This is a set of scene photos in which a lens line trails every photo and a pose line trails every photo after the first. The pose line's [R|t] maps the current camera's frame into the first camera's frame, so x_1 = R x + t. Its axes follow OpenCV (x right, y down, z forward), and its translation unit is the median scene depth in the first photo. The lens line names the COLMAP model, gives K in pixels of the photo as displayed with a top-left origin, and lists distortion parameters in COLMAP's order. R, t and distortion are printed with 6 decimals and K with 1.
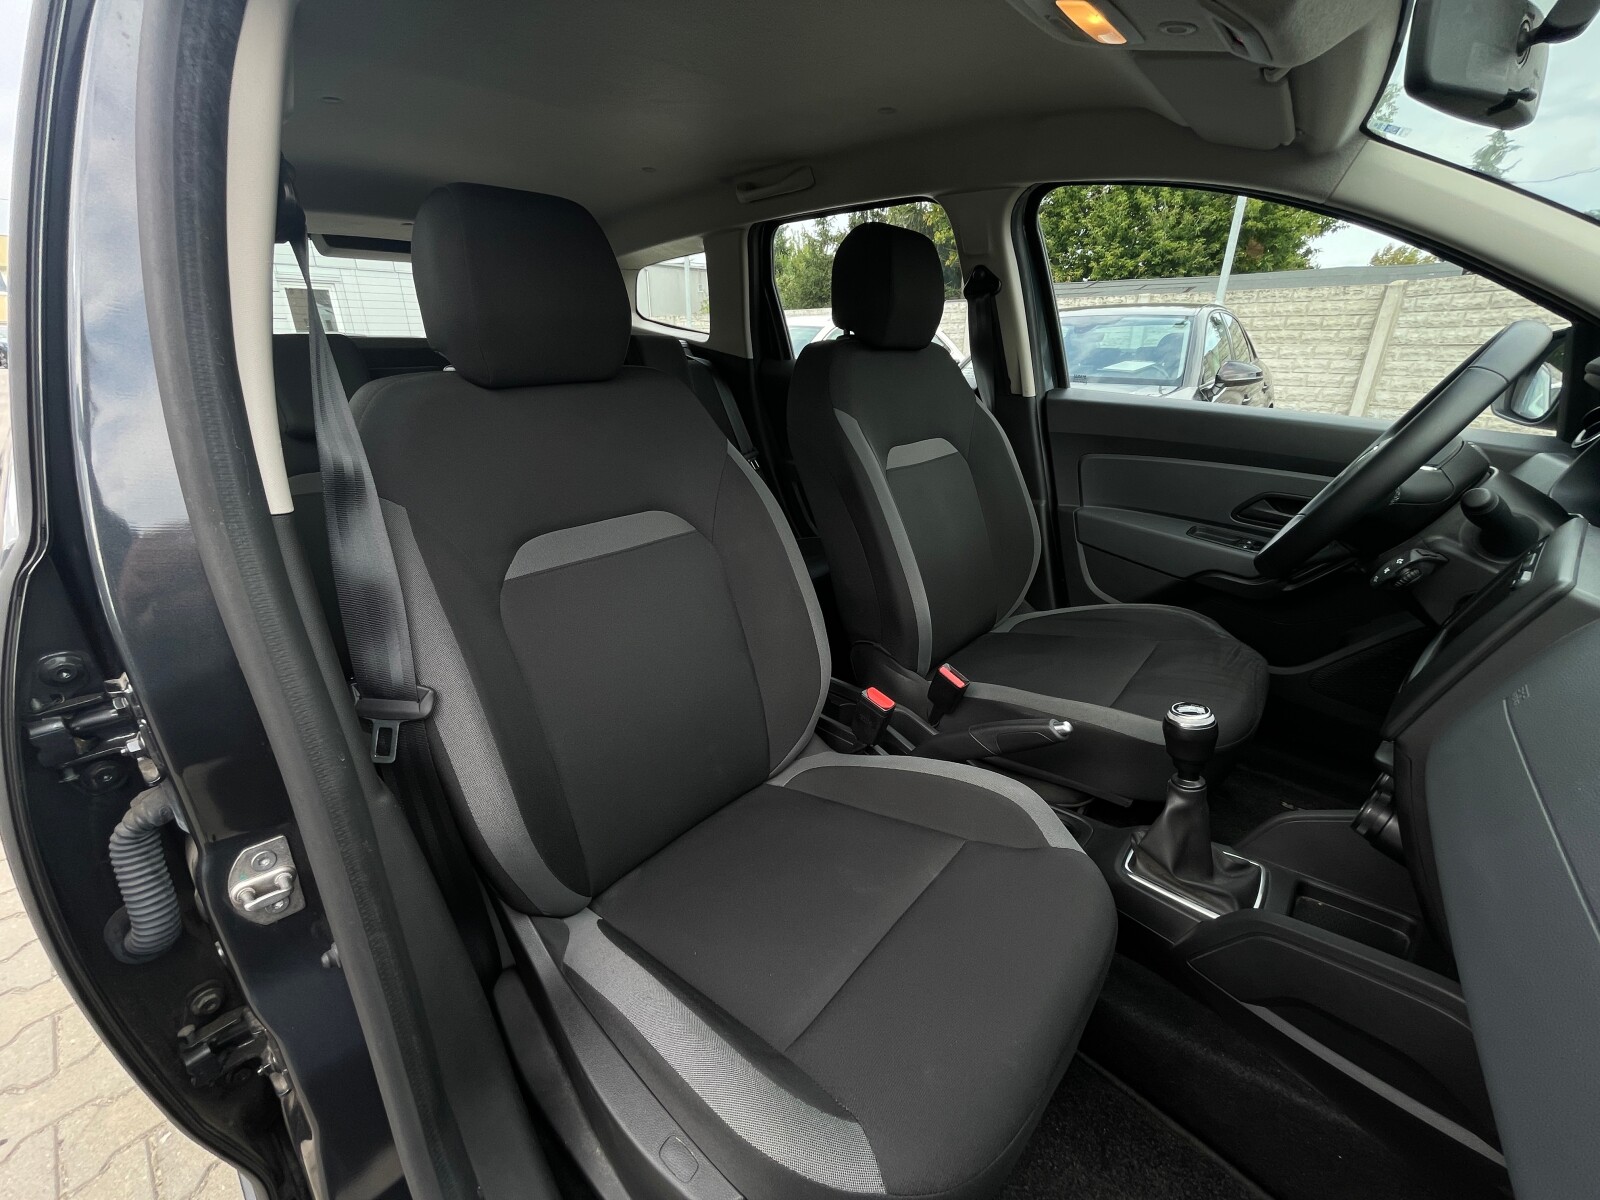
lens RADIAL K [[654.9, 0, 800.5], [0, 654.9, 598.3], [0, 0, 1]] dist [-0.000313, -0.000828]
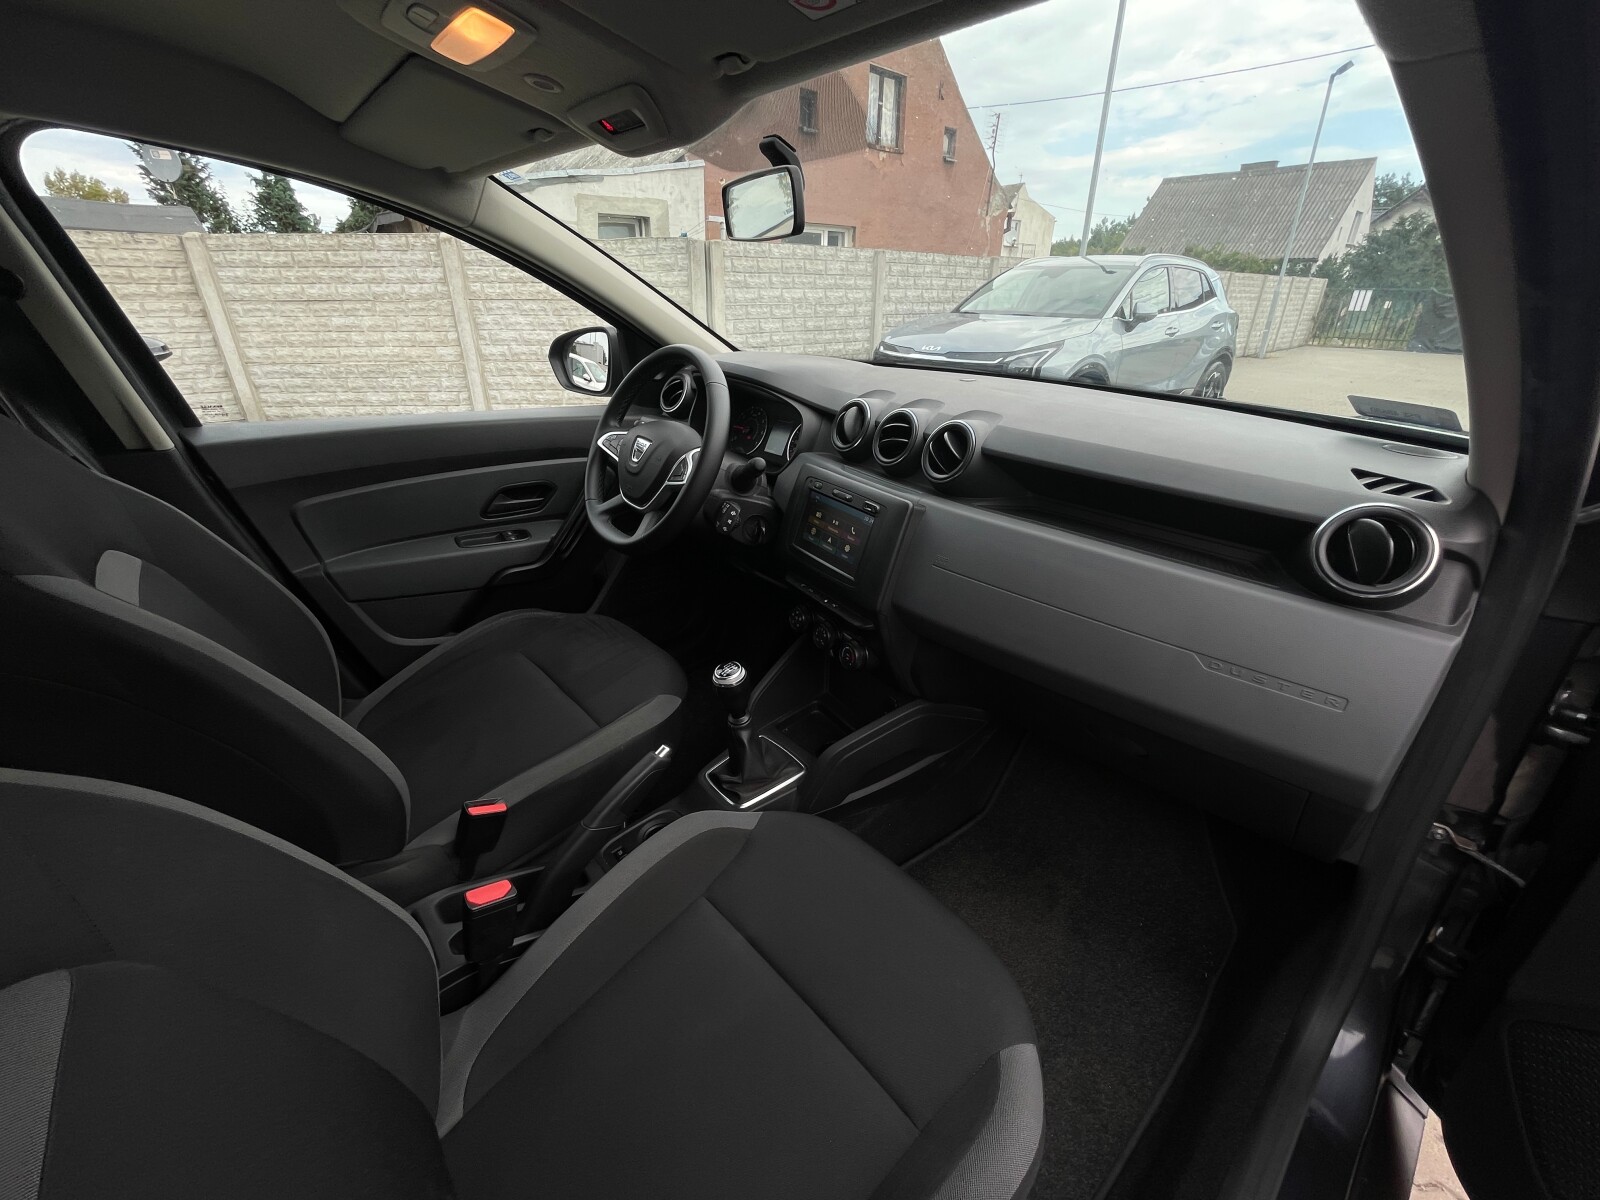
lens RADIAL K [[654.9, 0, 796.6], [0, 654.9, 598.2], [0, 0, 1]] dist [-0.000313, -0.000828]
pose [[0.114340, -0.427202, 0.896897, -0.268740], [0.353829, 0.861126, 0.365057, -0.209224], [-0.928295, 0.275608, 0.249618, 0.294980]]
